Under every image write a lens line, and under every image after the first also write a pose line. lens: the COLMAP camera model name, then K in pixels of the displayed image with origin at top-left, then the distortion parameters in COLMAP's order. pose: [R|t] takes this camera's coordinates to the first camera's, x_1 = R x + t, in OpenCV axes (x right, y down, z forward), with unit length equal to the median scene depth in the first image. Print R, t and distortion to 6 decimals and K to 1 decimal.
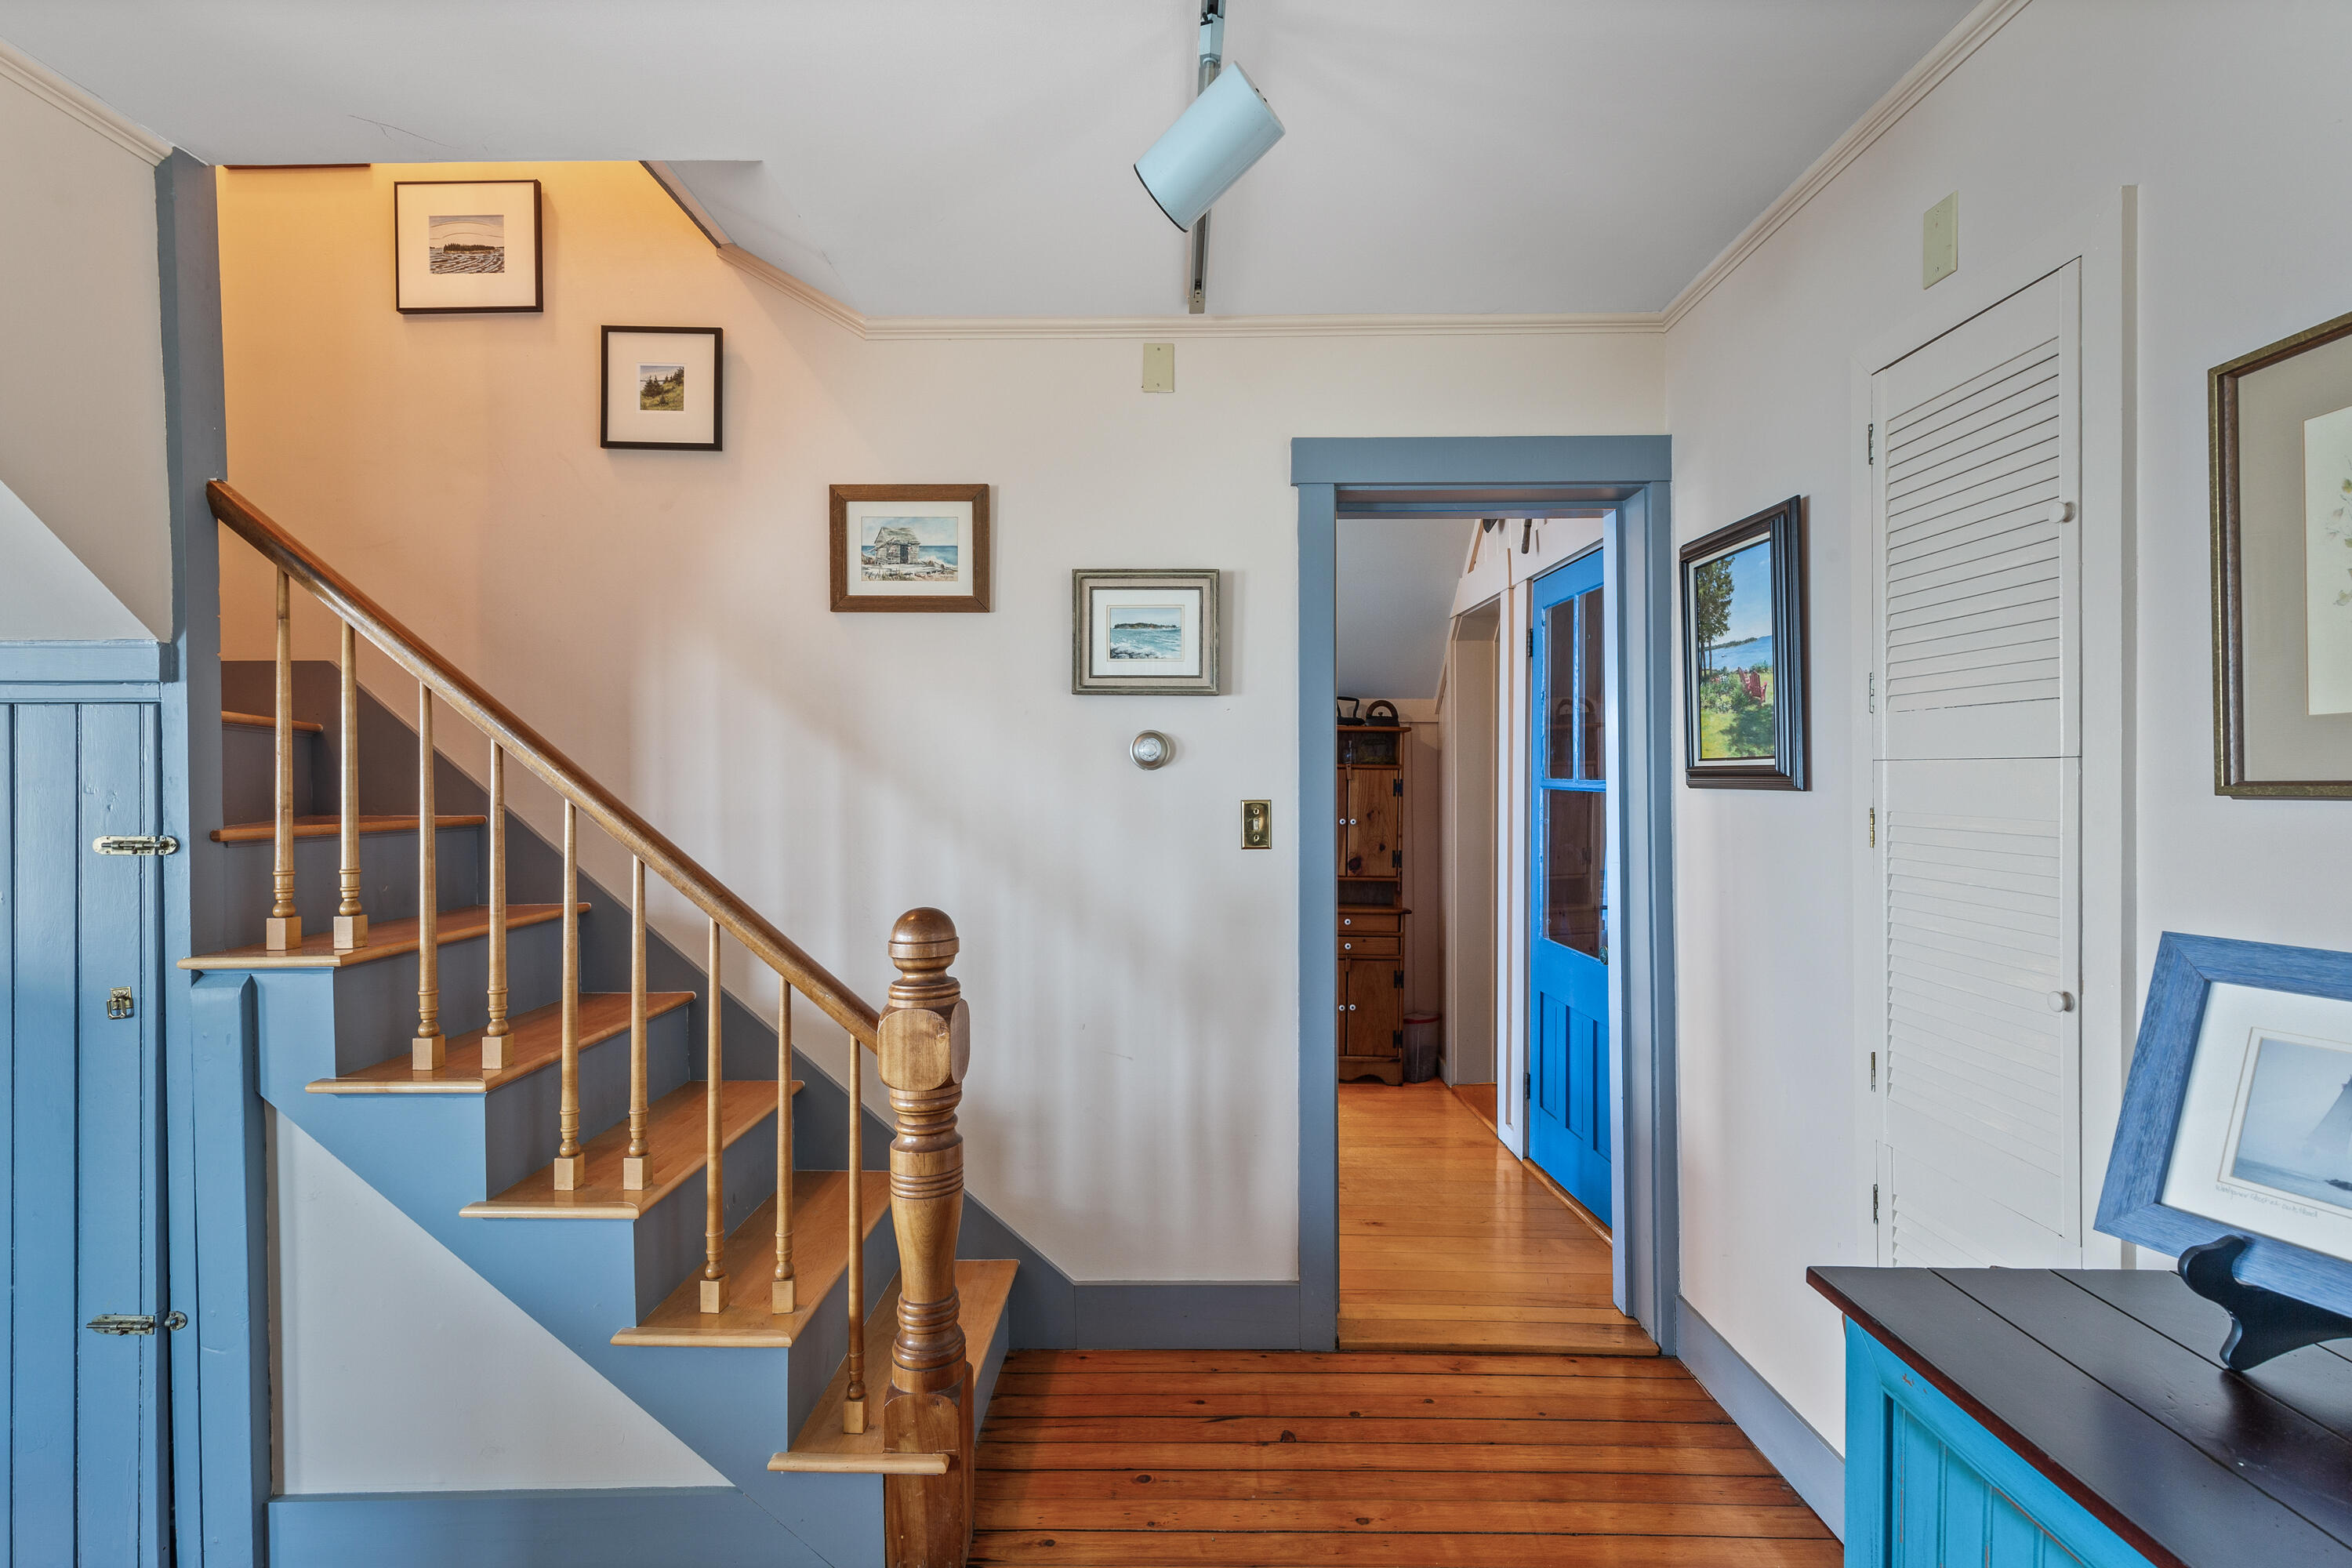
lens RADIAL K [[1092.2, 0, 1176.9], [0, 1092.2, 793.3], [0, 0, 1]] dist [0.022395, 0.000061]
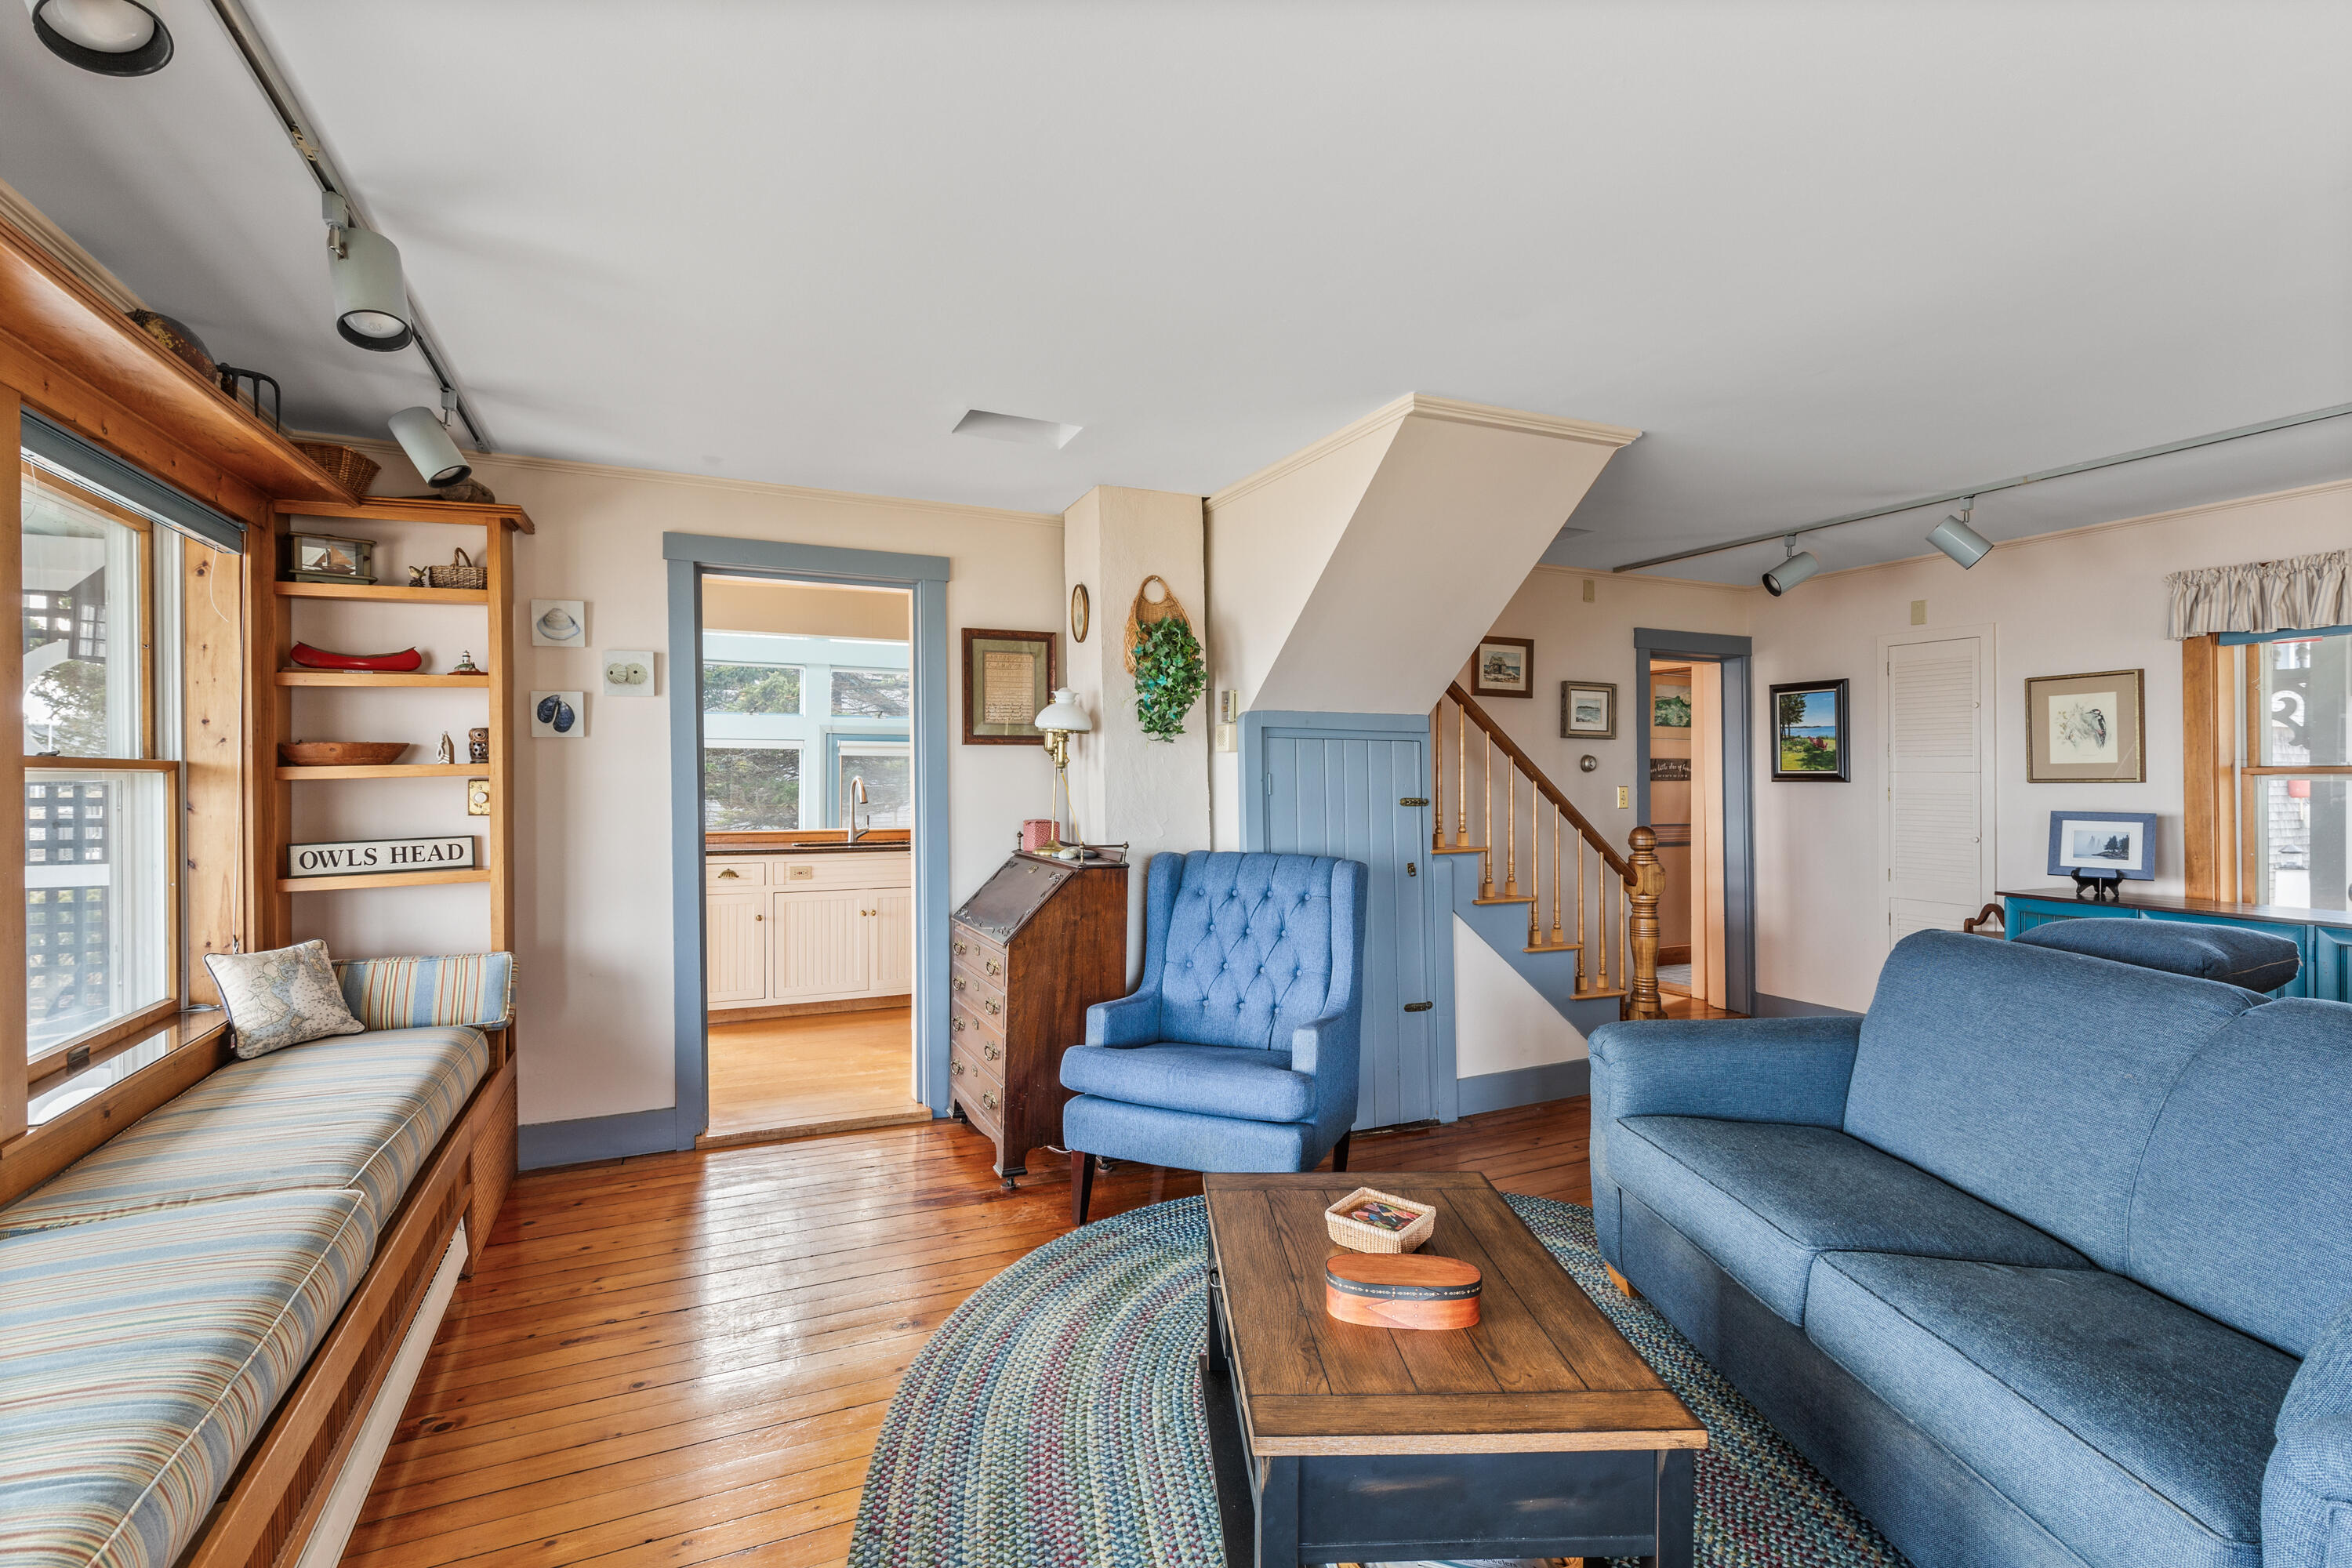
lens RADIAL K [[1092.2, 0, 1164.2], [0, 1092.2, 774.2], [0, 0, 1]] dist [0.022395, 0.000061]
pose [[0.909887, 0.009069, 0.414756, -1.727532], [-0.001031, 0.999807, -0.019601, 0.026064], [-0.414854, 0.017408, 0.909721, -0.657285]]
